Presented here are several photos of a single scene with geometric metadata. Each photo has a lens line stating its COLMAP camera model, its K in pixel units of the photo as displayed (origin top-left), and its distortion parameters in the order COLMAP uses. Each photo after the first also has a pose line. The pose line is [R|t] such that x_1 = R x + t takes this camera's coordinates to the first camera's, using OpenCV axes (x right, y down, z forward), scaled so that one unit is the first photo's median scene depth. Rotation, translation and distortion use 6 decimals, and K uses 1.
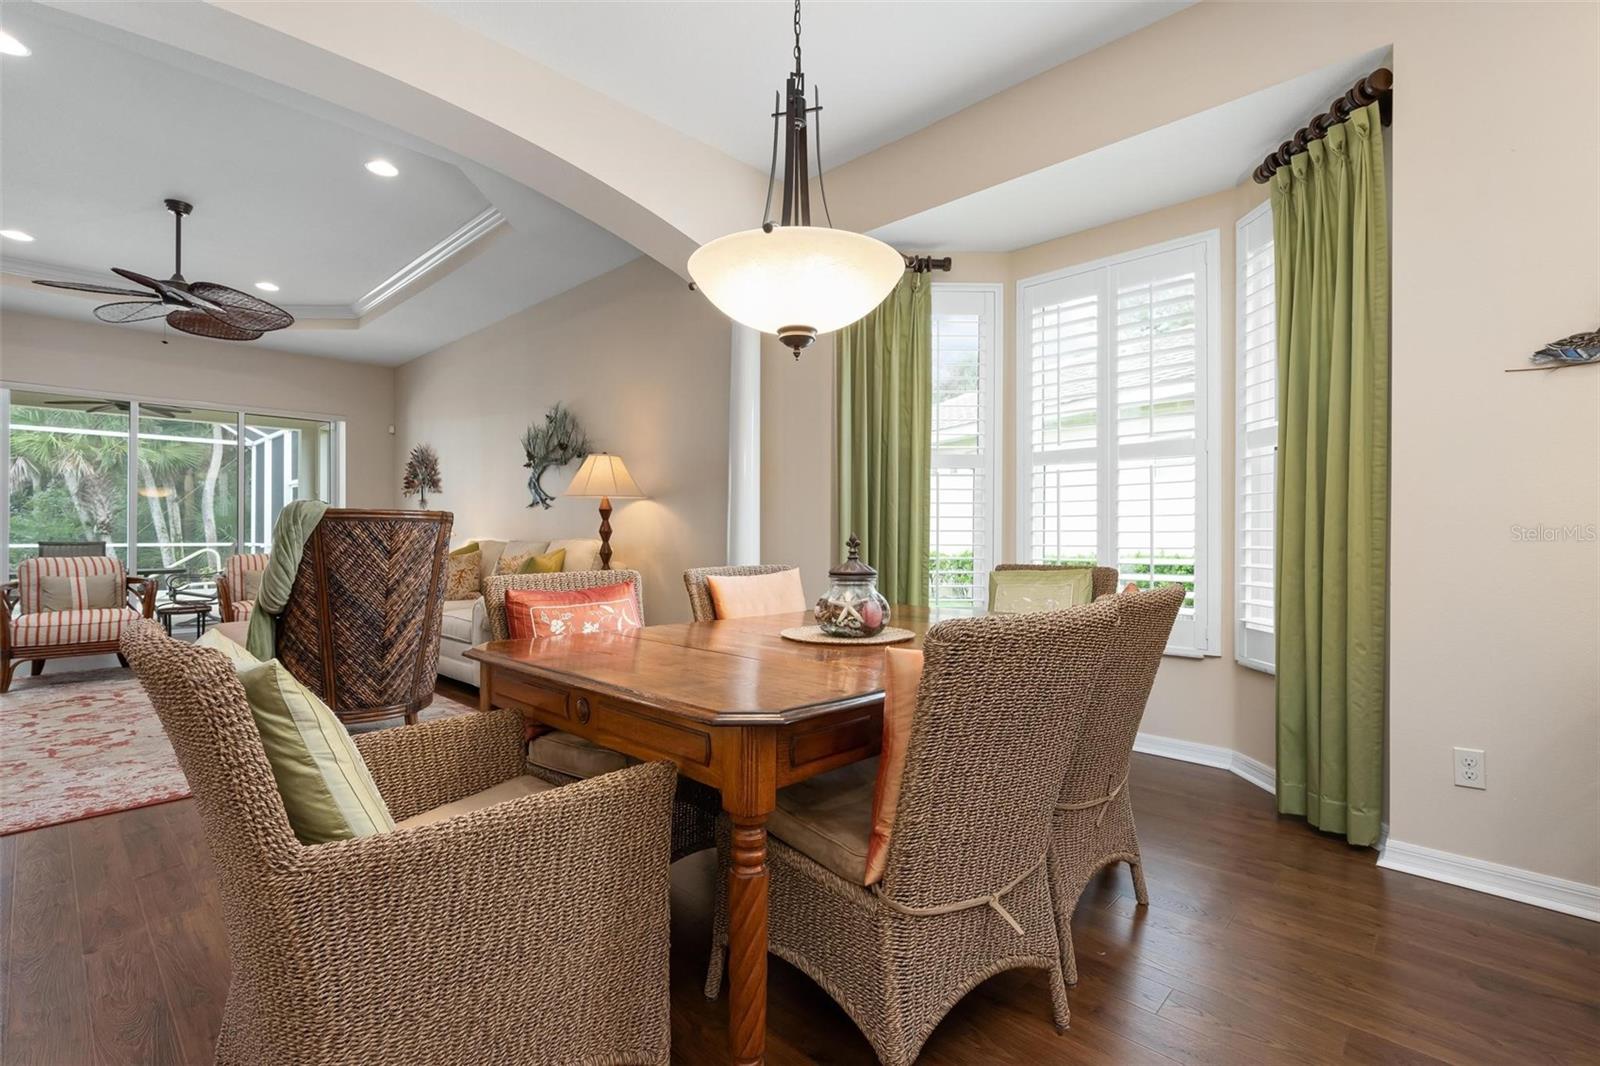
lens RADIAL K [[727.8, 0, 805.5], [0, 727.8, 532.3], [0, 0, 1]] dist [0.002936, 0.000351]
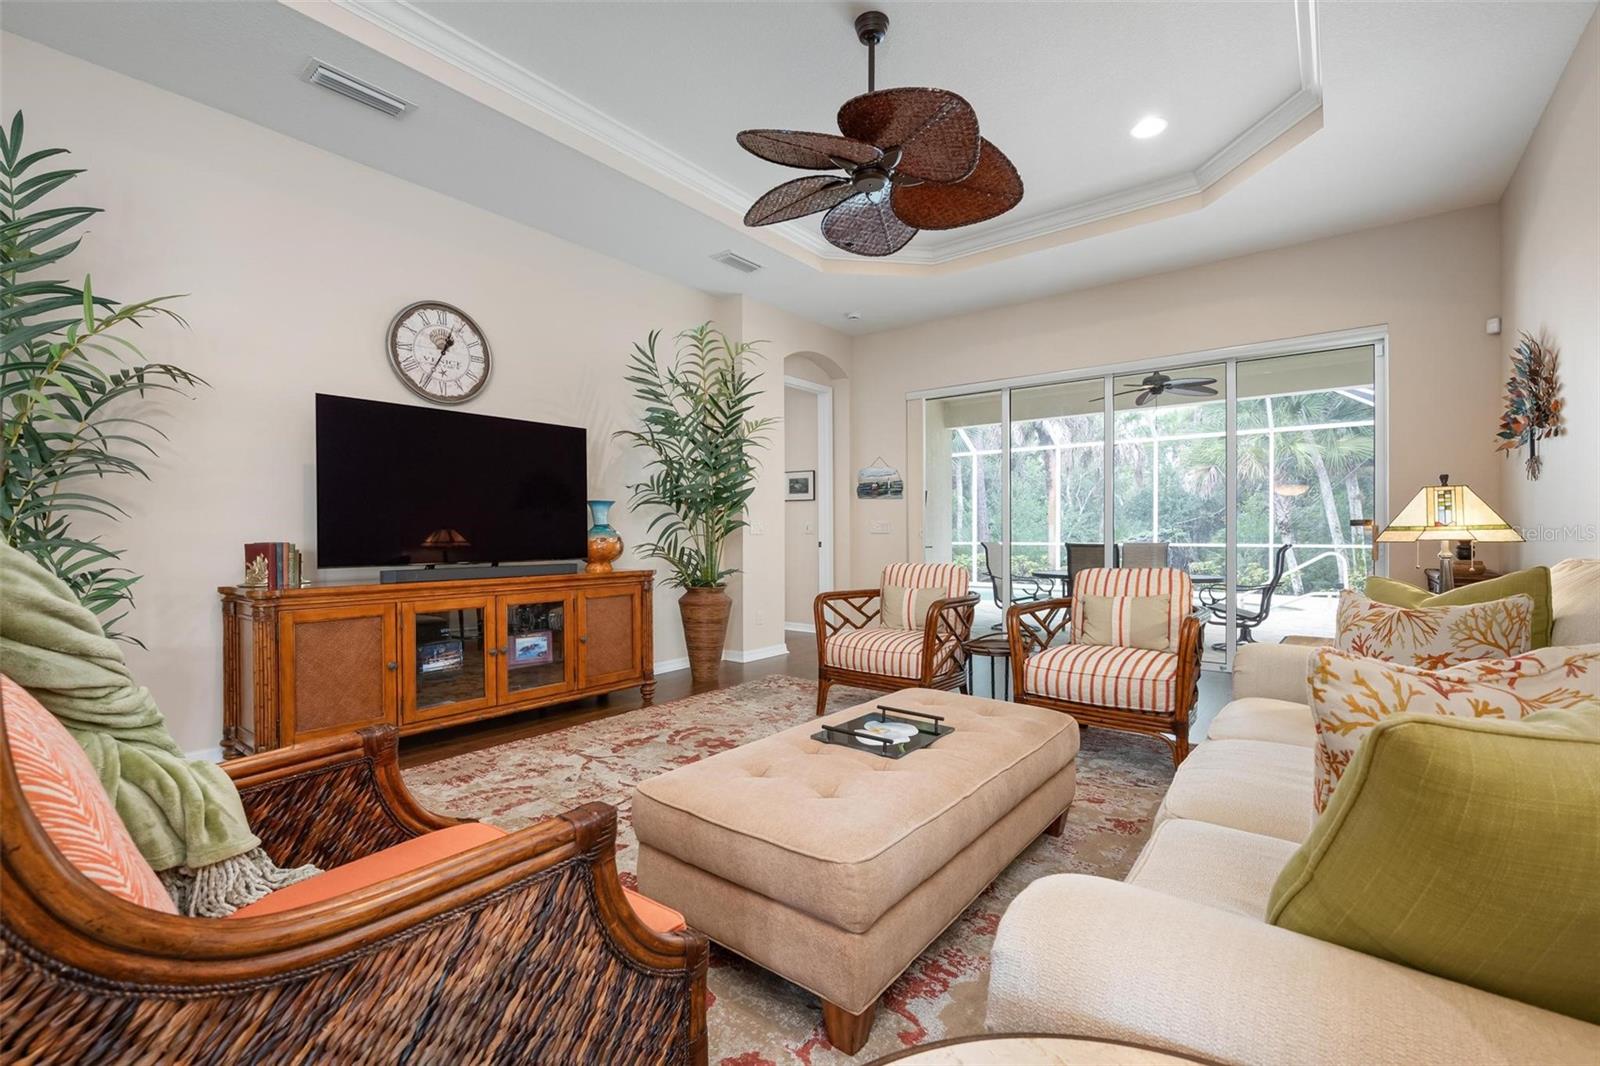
lens RADIAL K [[691.5, 0, 806.0], [0, 691.5, 534.4], [0, 0, 1]] dist [0.001906, 0.000007]
pose [[0.096948, 0.001794, -0.995288, -0.158933], [0.002439, 0.999995, 0.002040, -0.000842], [0.995287, -0.002625, 0.096943, 0.540632]]
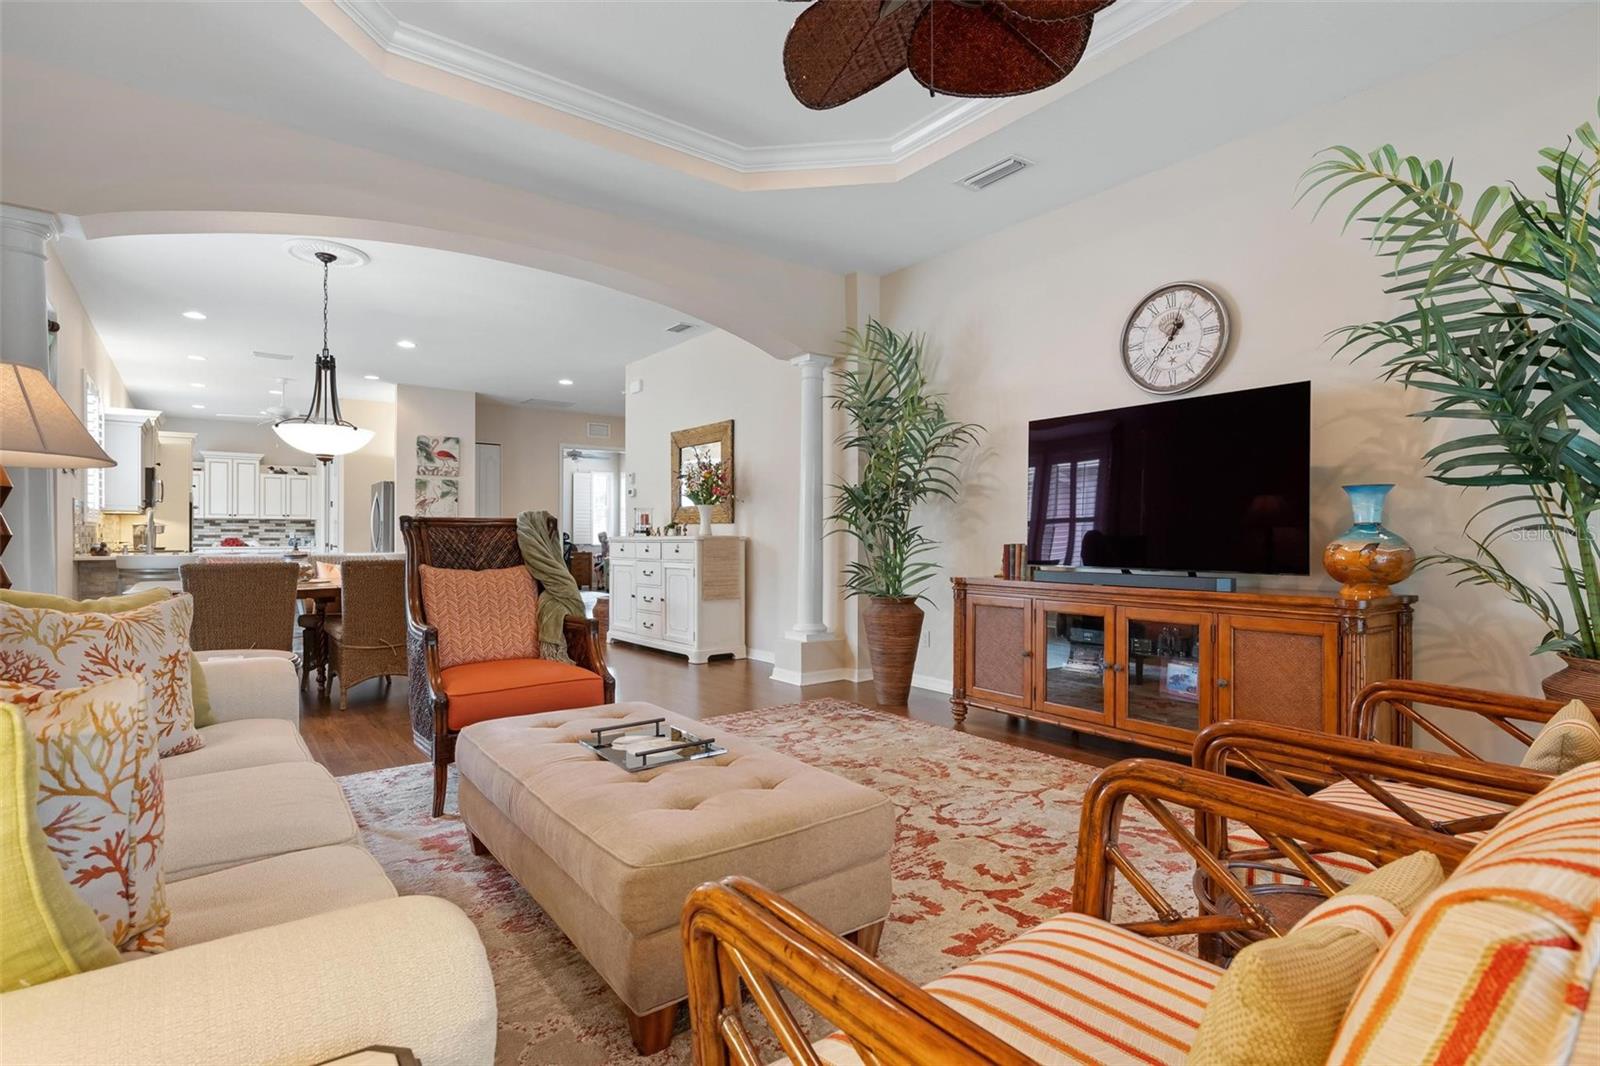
lens RADIAL K [[781.9, 0, 804.9], [0, 781.9, 542.8], [0, 0, 1]] dist [0.000095, 0.000015]
pose [[-0.987188, -0.001920, 0.159552, -0.525294], [-0.000892, 0.999978, 0.006512, -0.000618], [-0.159561, 0.006287, -0.987168, 0.873066]]
